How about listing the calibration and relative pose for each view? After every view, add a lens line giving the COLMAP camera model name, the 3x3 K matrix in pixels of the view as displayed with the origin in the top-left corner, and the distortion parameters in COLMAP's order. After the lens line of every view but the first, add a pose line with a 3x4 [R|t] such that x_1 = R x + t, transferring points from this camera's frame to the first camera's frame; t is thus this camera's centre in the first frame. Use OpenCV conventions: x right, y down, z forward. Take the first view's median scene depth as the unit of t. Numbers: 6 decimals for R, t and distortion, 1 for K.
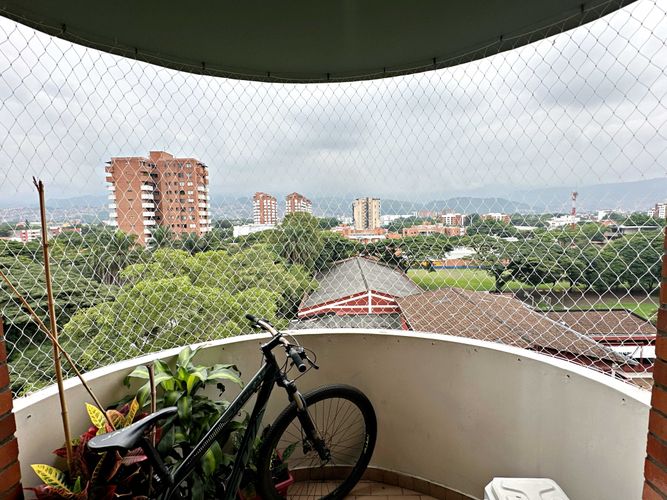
lens RADIAL K [[313.5, 0, 333.0], [0, 313.5, 249.3], [0, 0, 1]] dist [-0.004592, 0.001094]
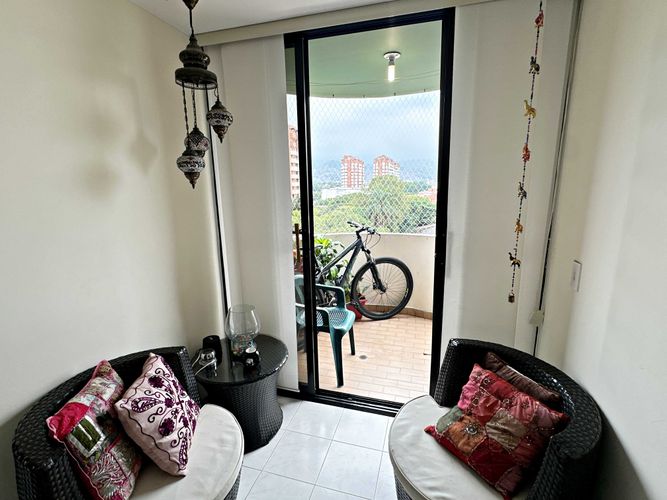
lens RADIAL K [[313.5, 0, 335.5], [0, 313.5, 249.9], [0, 0, 1]] dist [-0.004592, 0.001094]
pose [[0.965516, 0.063002, -0.252608, 0.166973], [-0.033770, 0.992388, 0.118431, 0.170336], [0.258146, -0.105816, 0.960294, -0.968376]]
